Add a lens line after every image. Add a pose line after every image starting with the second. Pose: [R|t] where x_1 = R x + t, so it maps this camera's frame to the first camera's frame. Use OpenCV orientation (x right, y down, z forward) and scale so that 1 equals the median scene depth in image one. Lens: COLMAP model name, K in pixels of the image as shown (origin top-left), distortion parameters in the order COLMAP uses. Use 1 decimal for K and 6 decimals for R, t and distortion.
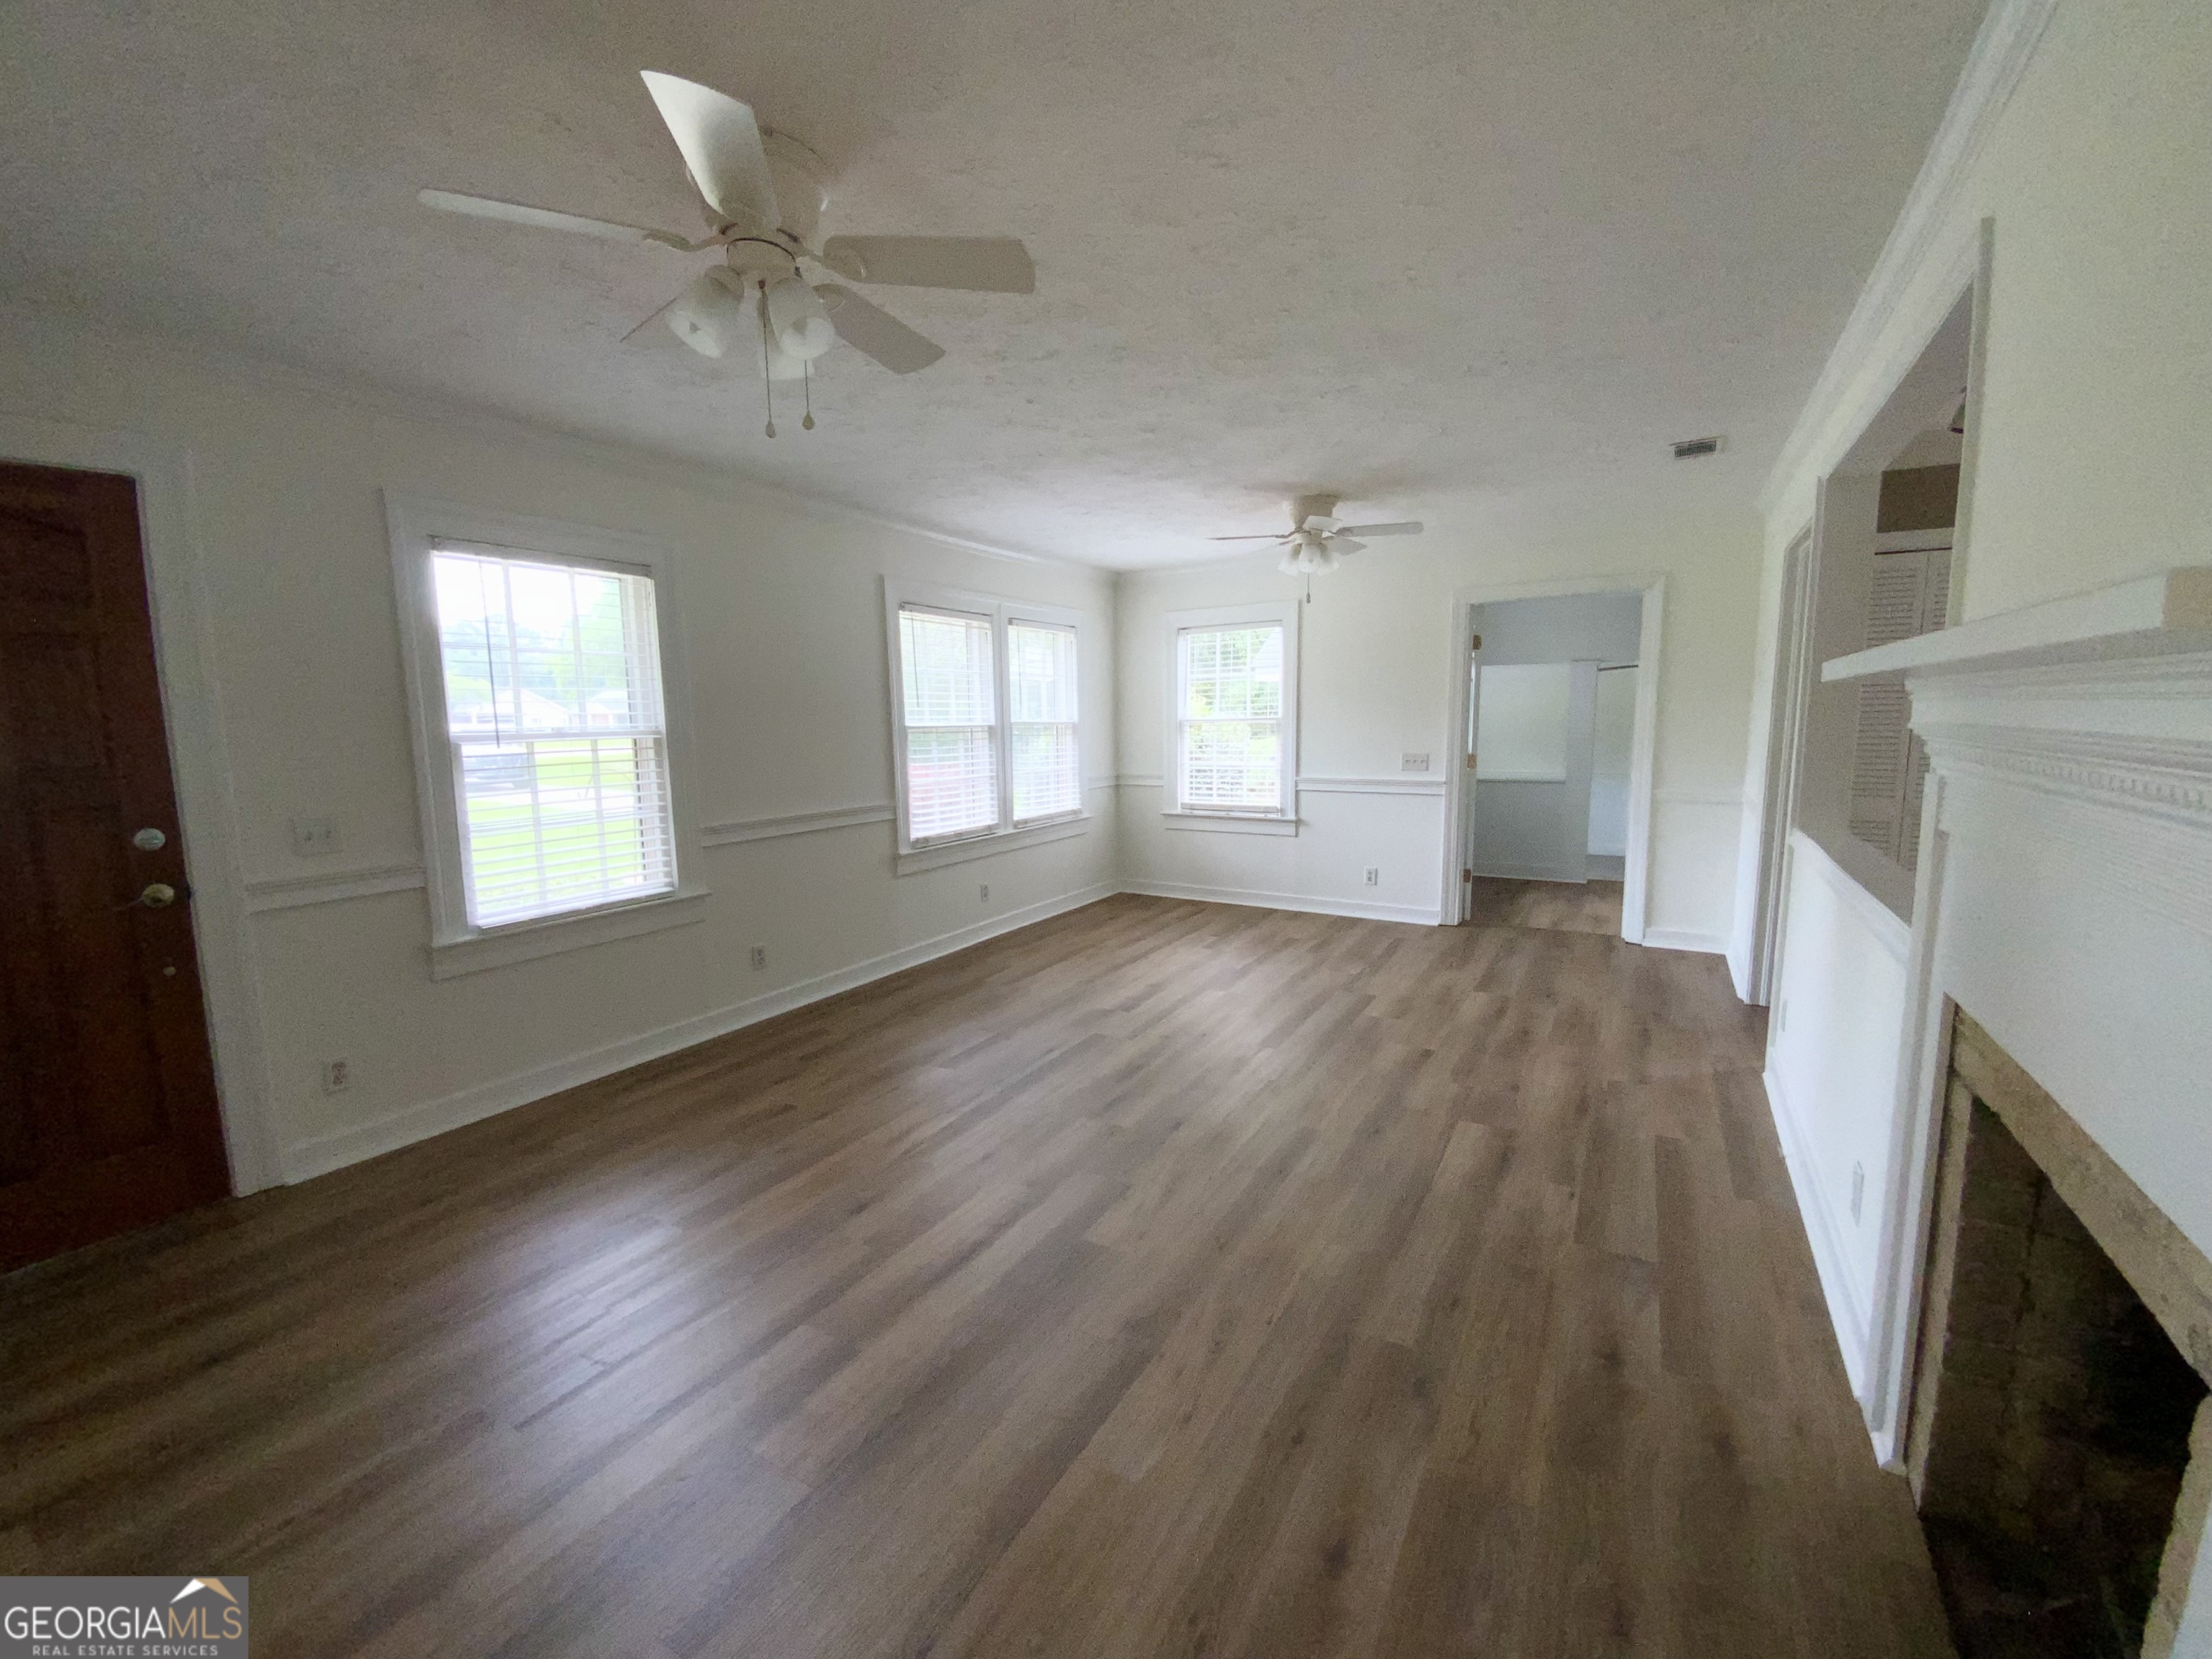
lens RADIAL K [[891.5, 0, 1100.5], [0, 891.5, 825.7], [0, 0, 1]] dist [-0.000886, -0.000282]
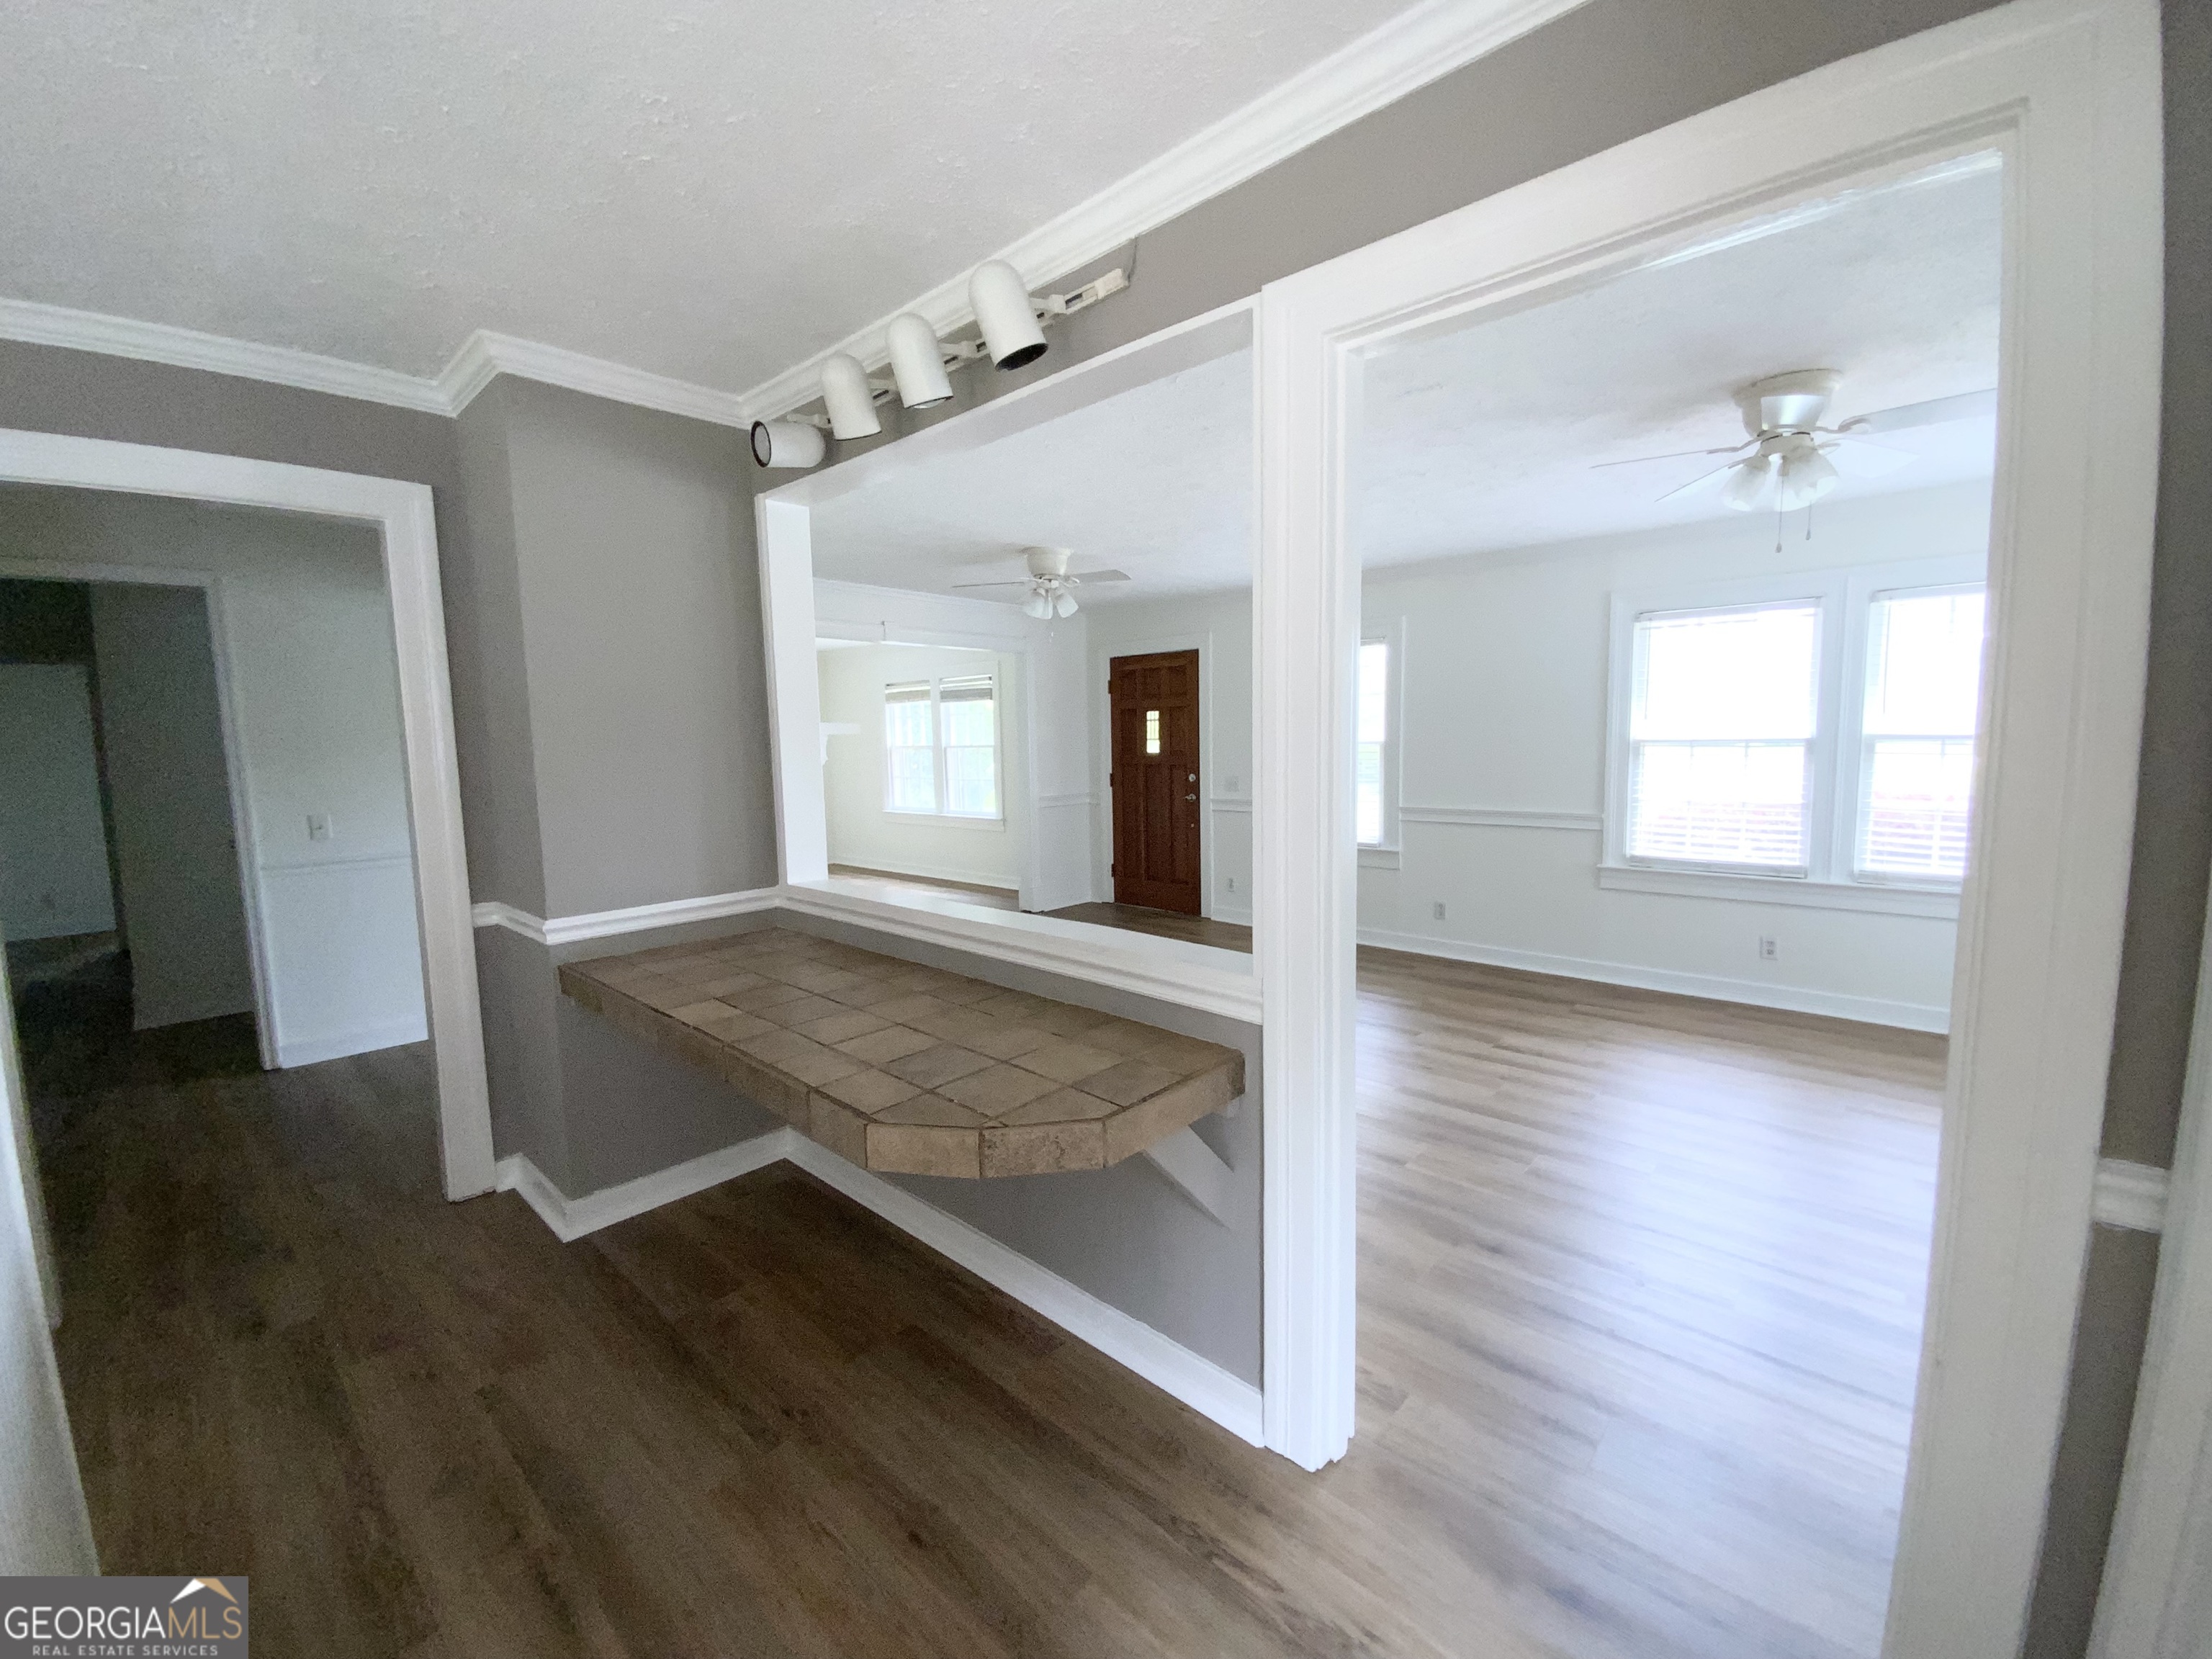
lens RADIAL K [[891.5, 0, 1100.5], [0, 891.5, 825.7], [0, 0, 1]] dist [-0.000886, -0.000282]
pose [[-0.204316, 0.109381, -0.972775, 1.274544], [-0.101331, 0.986036, 0.132155, -0.130739], [0.973646, 0.125574, -0.190379, 0.936788]]
